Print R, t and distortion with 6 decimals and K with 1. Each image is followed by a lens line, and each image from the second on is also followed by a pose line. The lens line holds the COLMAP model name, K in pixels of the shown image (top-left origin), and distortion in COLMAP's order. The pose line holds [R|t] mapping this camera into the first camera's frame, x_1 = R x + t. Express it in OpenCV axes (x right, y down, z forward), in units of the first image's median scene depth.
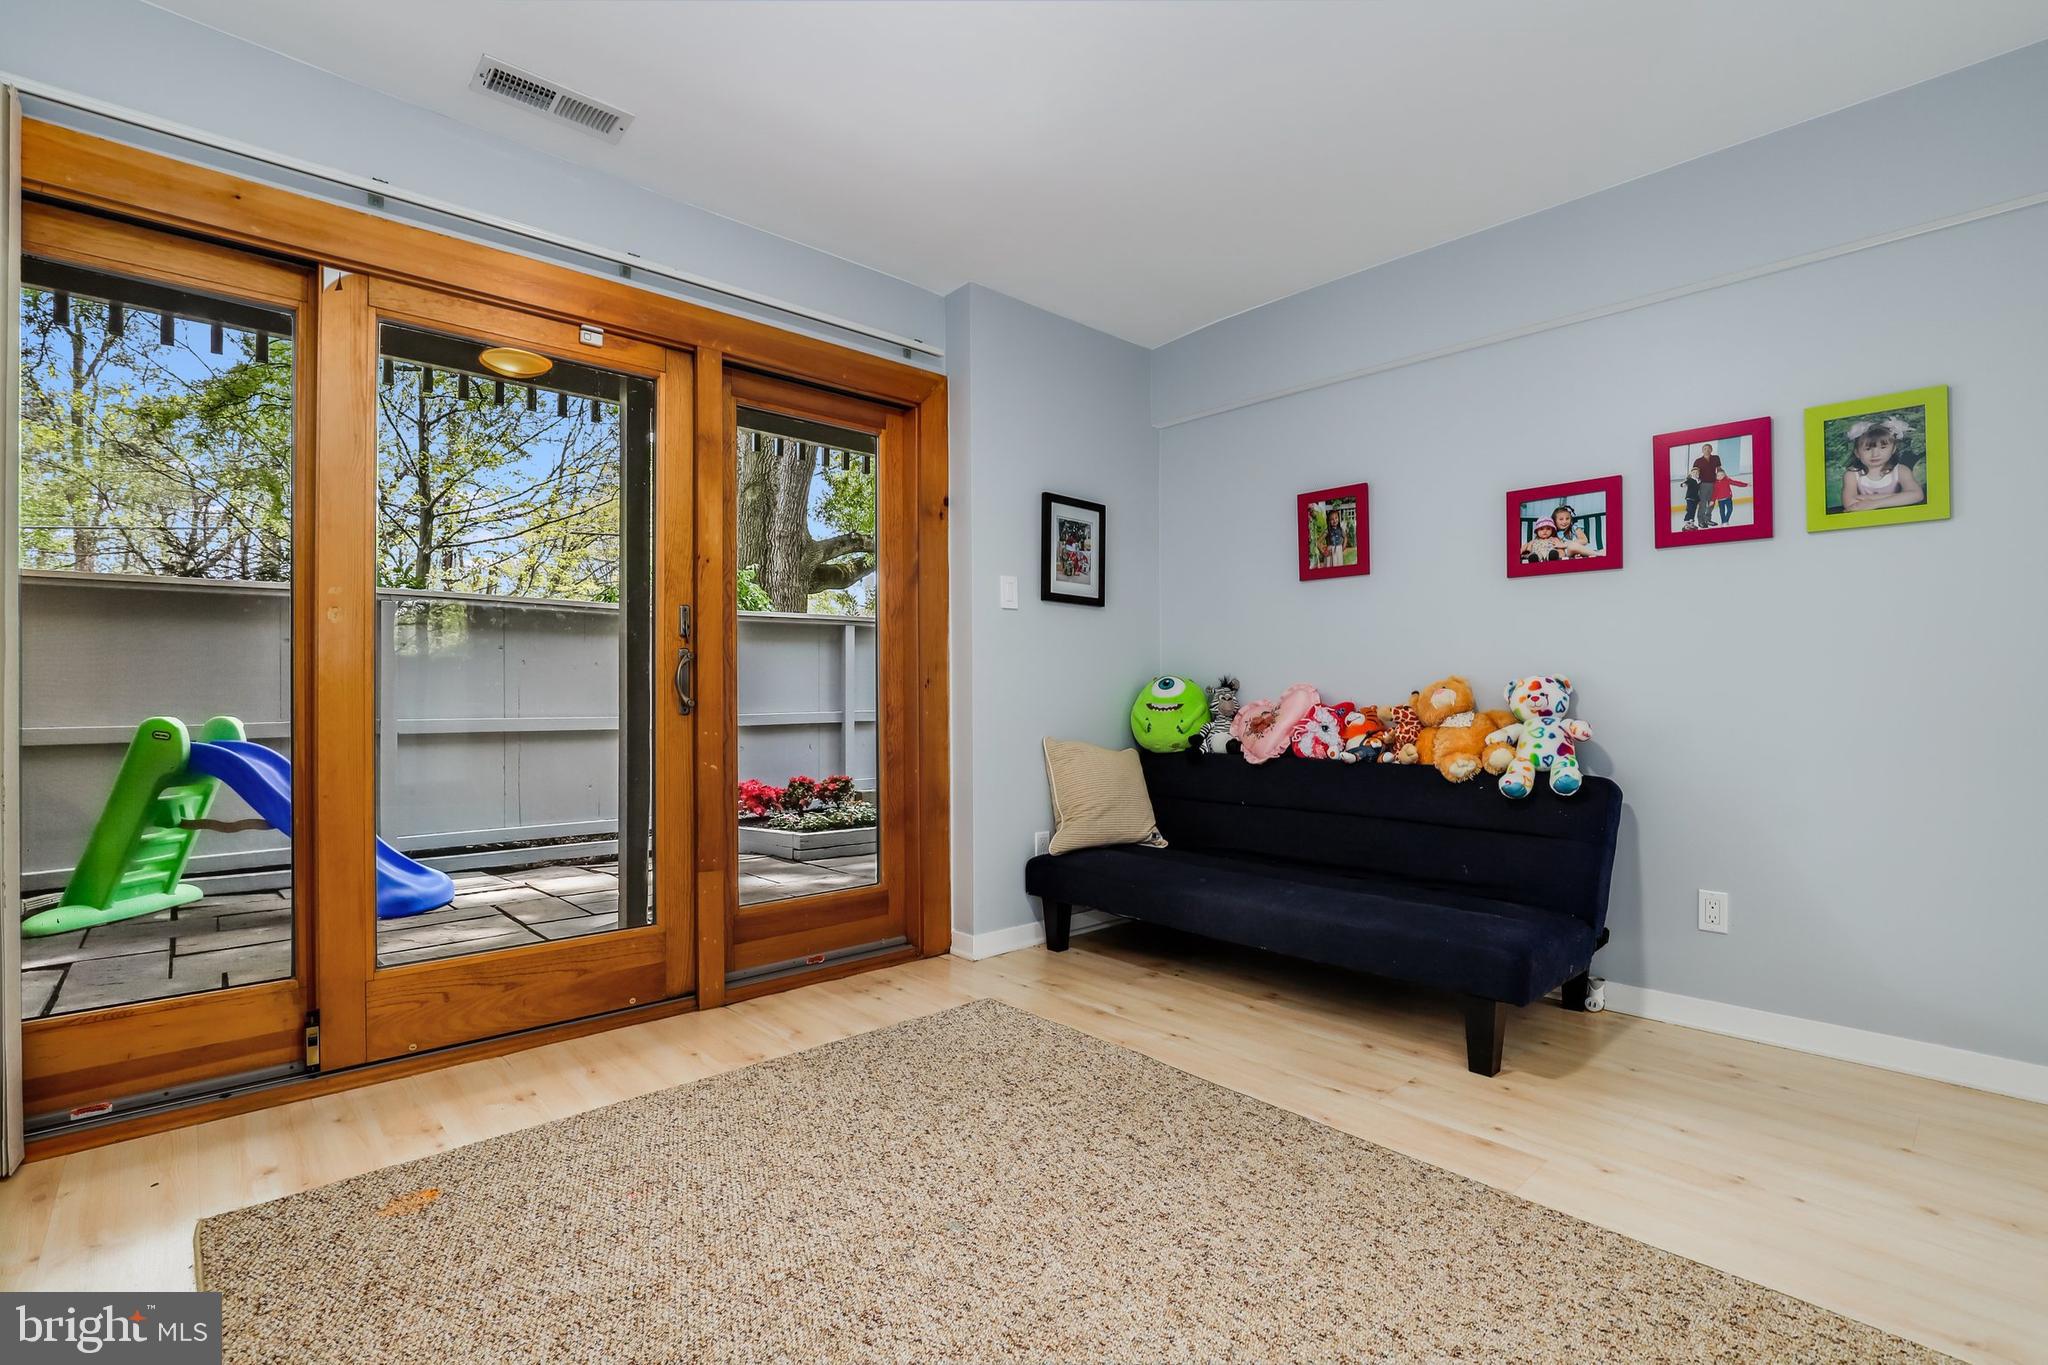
lens RADIAL K [[947.7, 0, 1030.7], [0, 947.7, 690.6], [0, 0, 1]] dist [-0.020572, 0.002225]
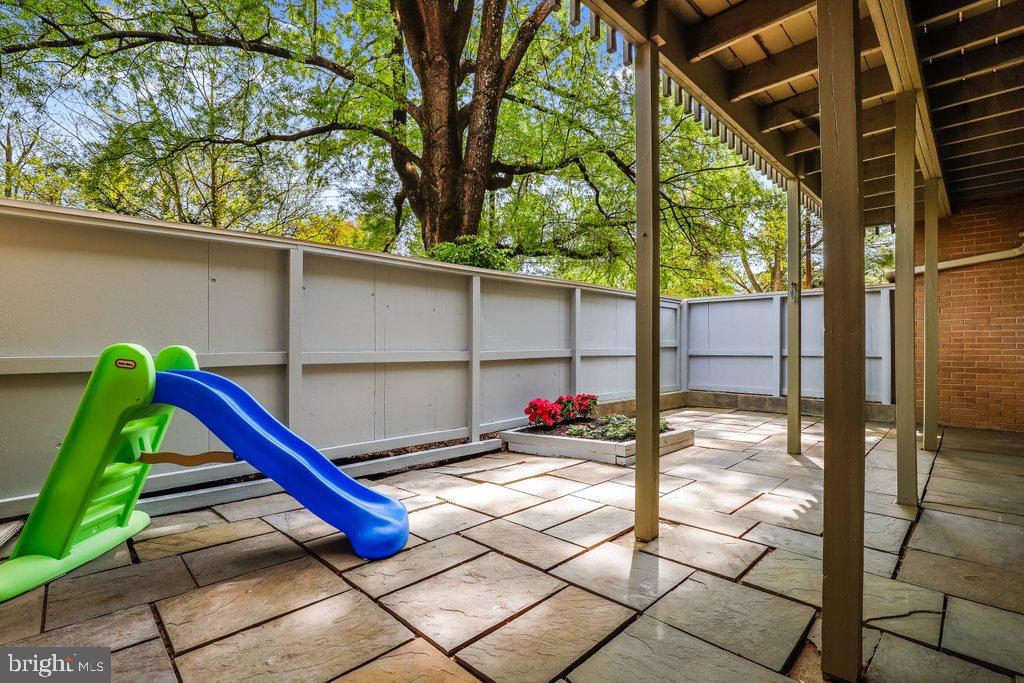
lens RADIAL K [[473.9, 0, 504.0], [0, 473.9, 340.7], [0, 0, 1]] dist [-0.020572, 0.002225]
pose [[0.999699, -0.000673, 0.024517, -0.545195], [0.000933, 0.999944, -0.010586, 0.028985], [-0.024508, 0.010606, 0.999643, 0.506253]]
